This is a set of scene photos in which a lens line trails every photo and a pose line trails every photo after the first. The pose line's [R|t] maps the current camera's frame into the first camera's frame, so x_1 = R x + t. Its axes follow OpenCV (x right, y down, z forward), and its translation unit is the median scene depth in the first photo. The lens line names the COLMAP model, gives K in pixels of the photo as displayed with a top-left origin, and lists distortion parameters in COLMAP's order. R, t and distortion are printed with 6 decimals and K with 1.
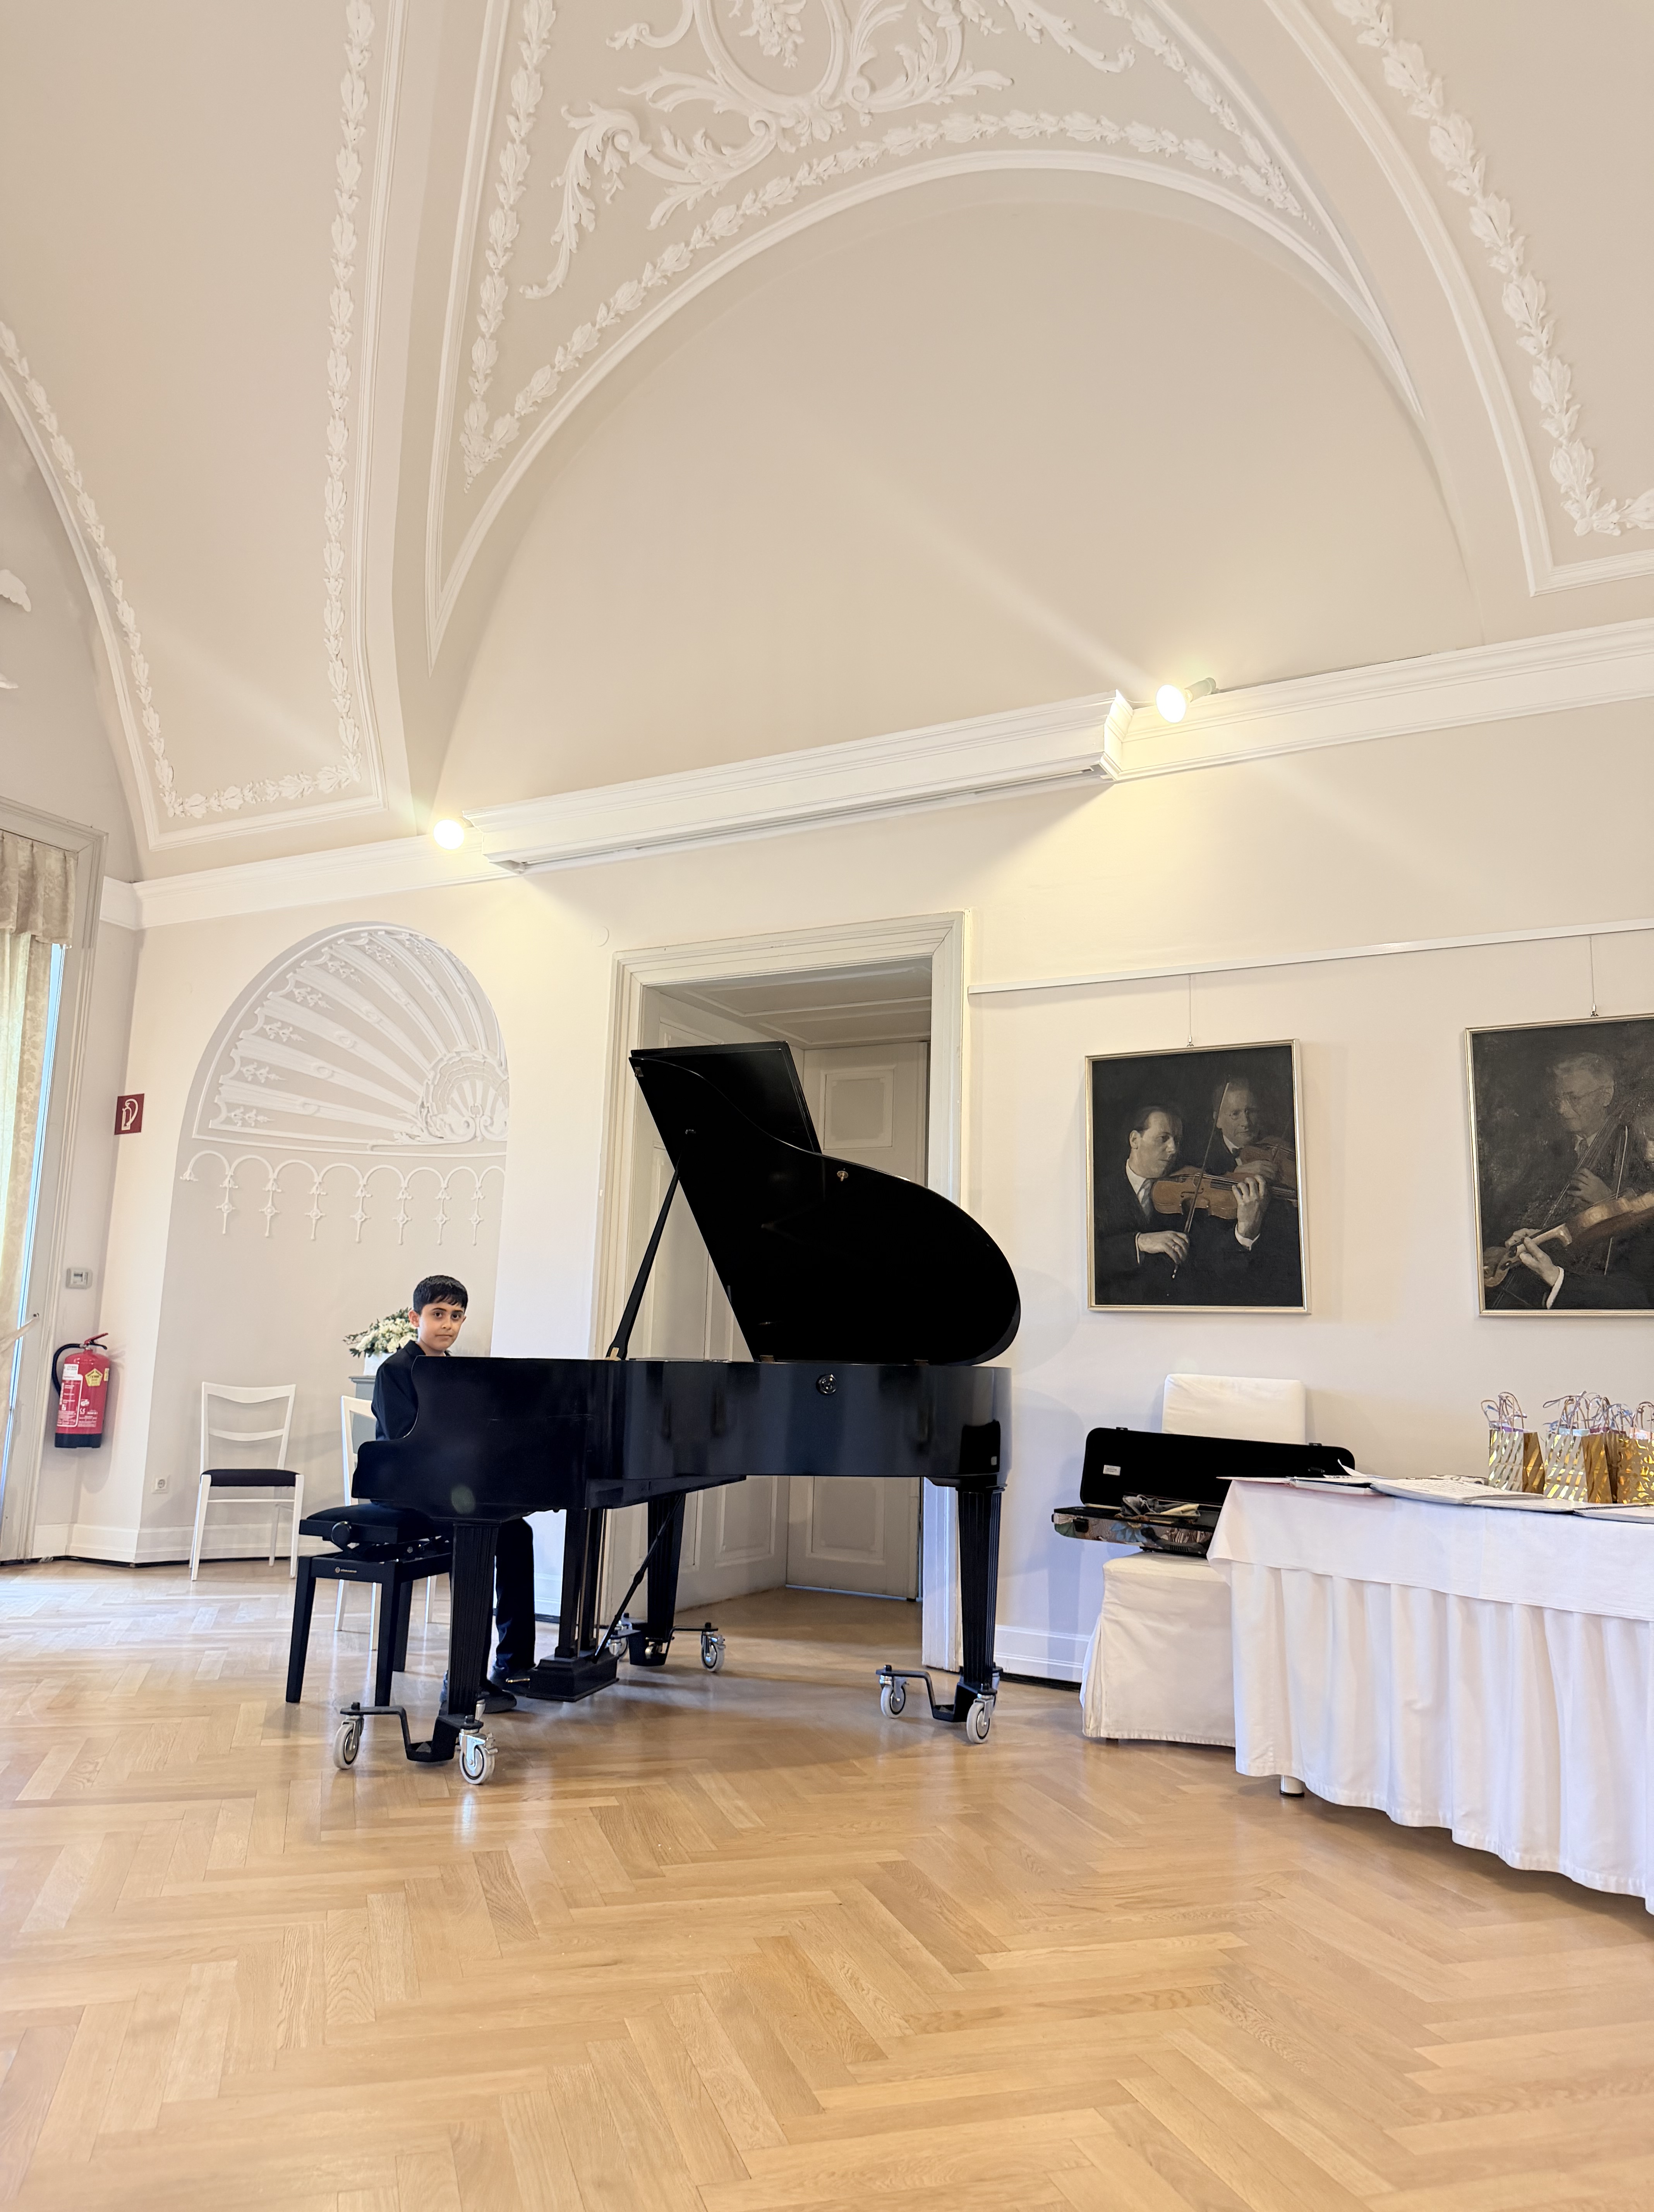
lens RADIAL K [[1564.1, 0, 824.9], [0, 1564.1, 1104.5], [0, 0, 1]] dist [0.037208, -0.044815]
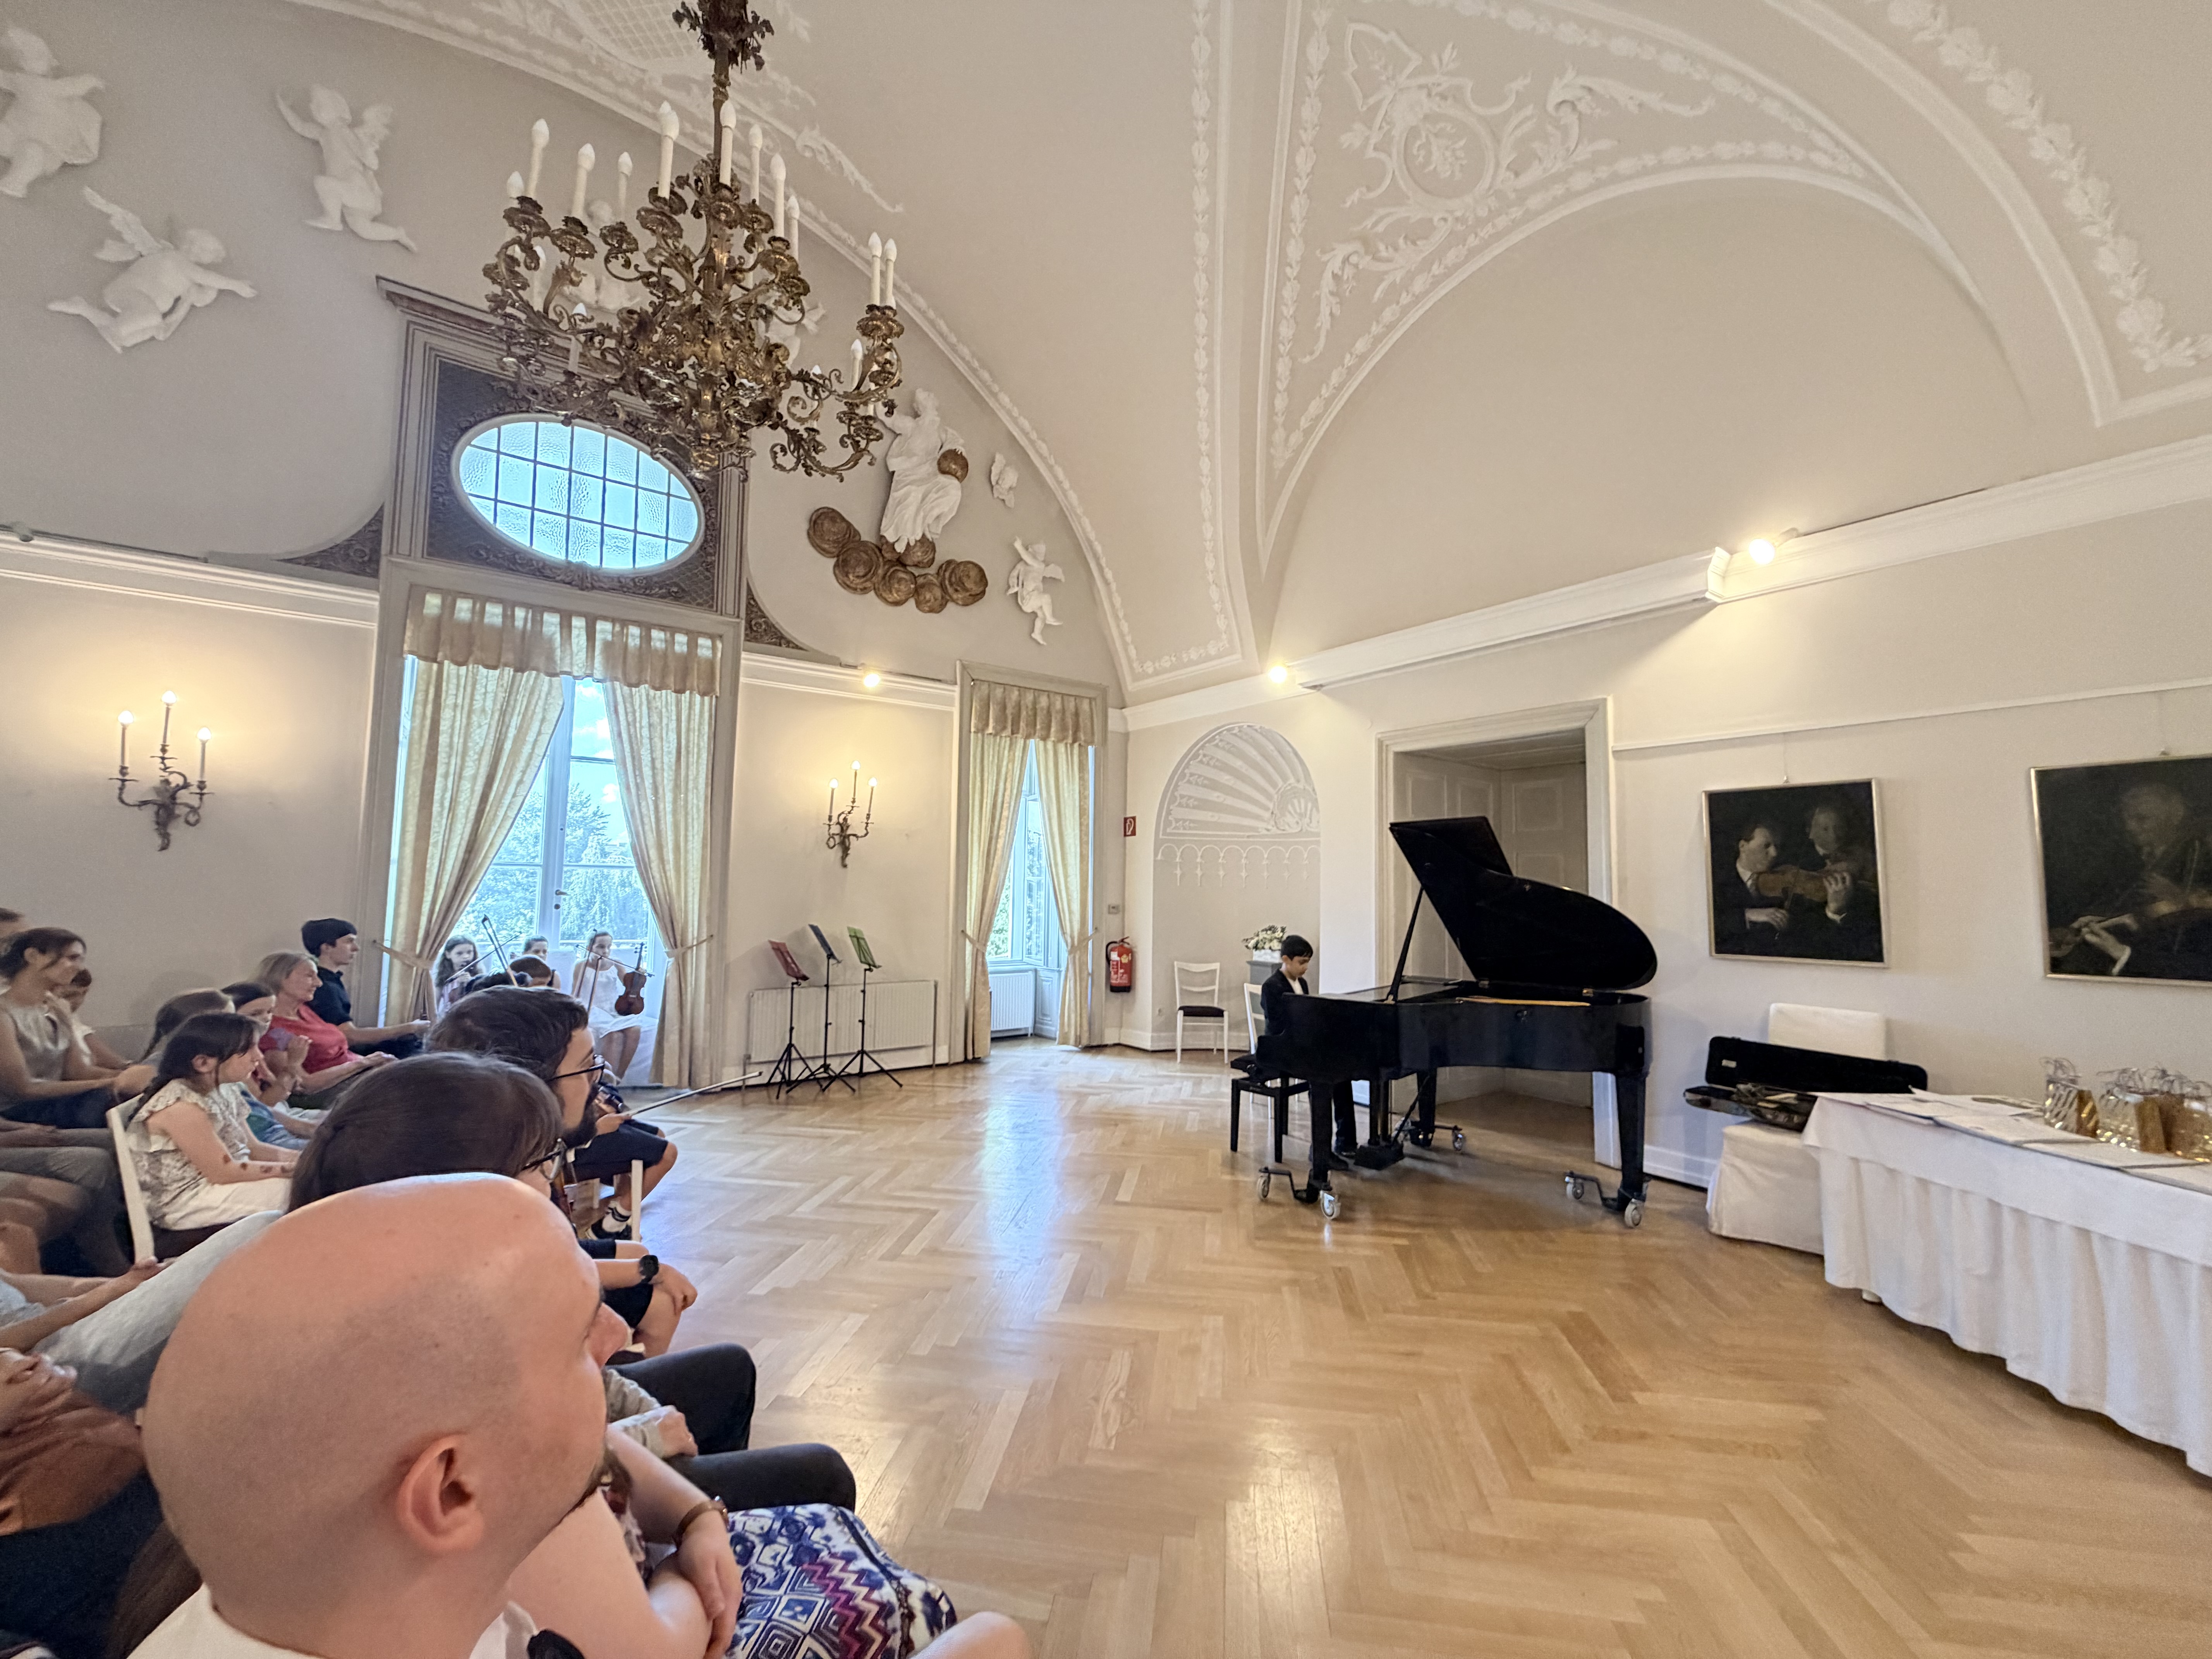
lens RADIAL K [[888.3, 0, 1094.8], [0, 888.3, 829.7], [0, 0, 1]] dist [-0.000685, 0.000214]
pose [[0.899116, -0.043759, -0.435517, 0.010369], [0.083518, 0.993861, 0.072564, -0.111423], [0.429668, -0.101617, 0.897251, -0.040354]]
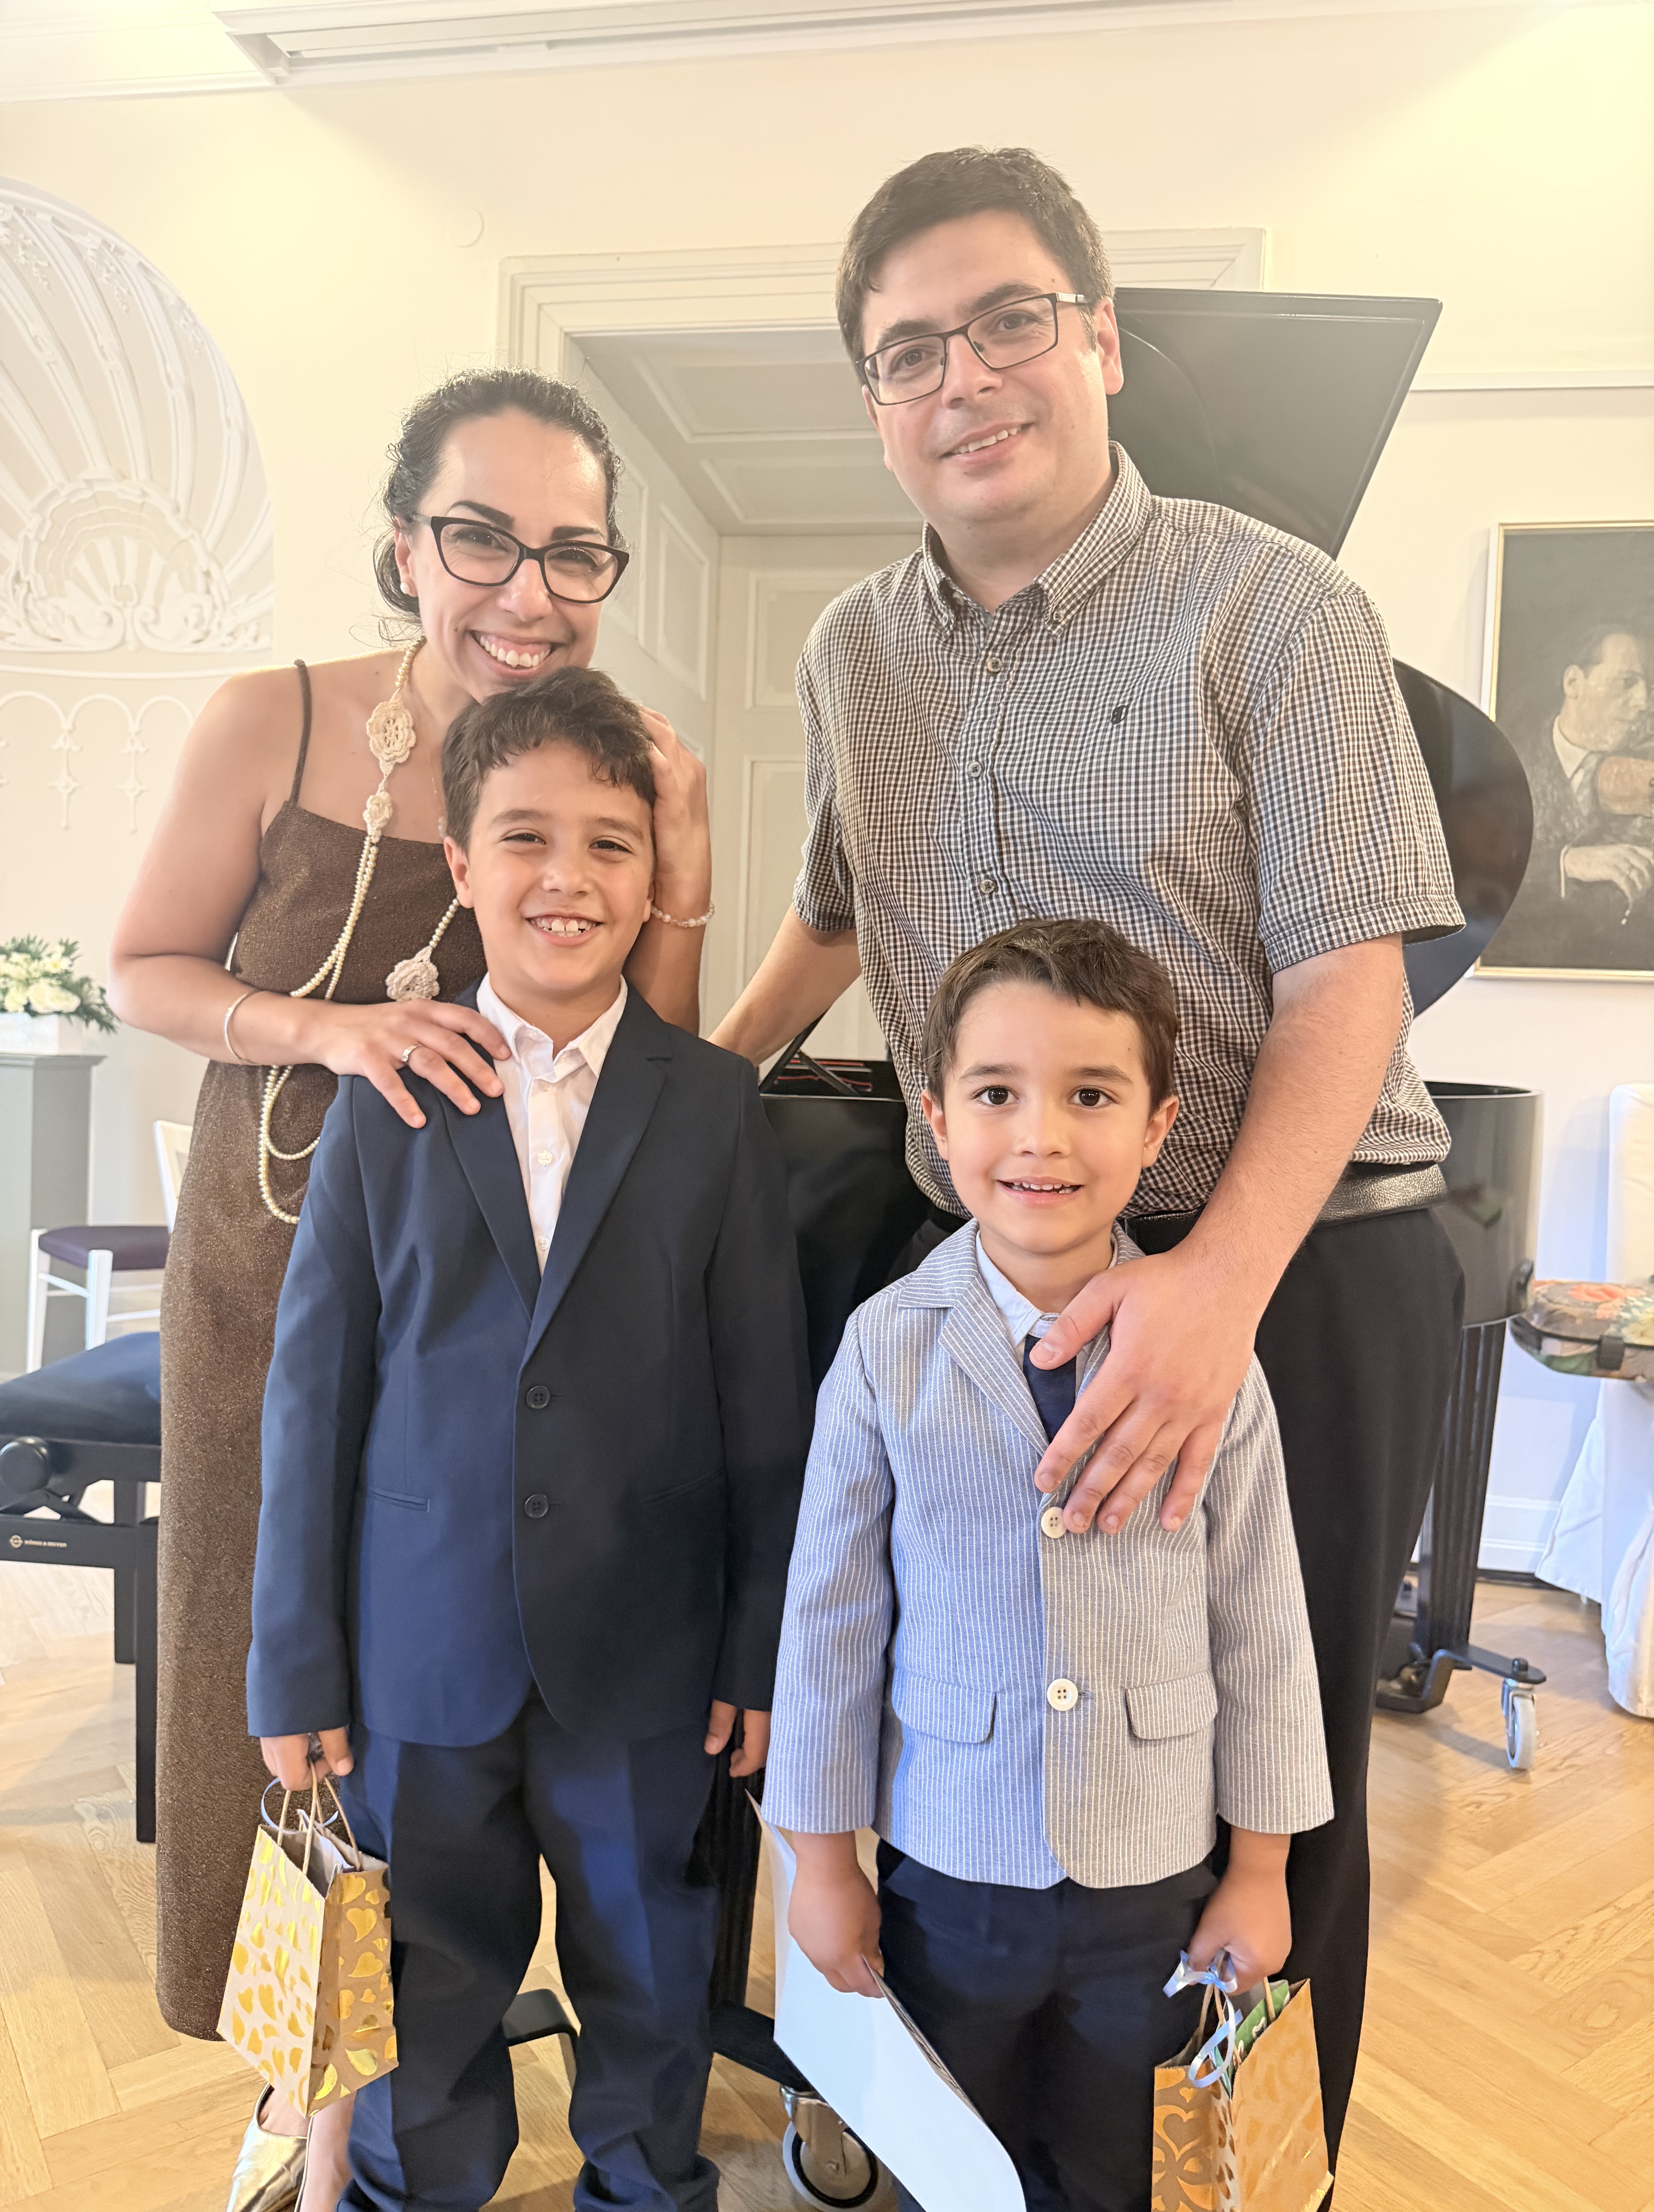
lens RADIAL K [[1564.1, 0, 825.6], [0, 1564.1, 1108.1], [0, 0, 1]] dist [0.037208, -0.044815]
pose [[0.950103, -0.009744, 0.311784, -0.246358], [-0.063337, 0.972665, 0.223406, 0.063931], [-0.305439, -0.232007, 0.923515, 0.528601]]
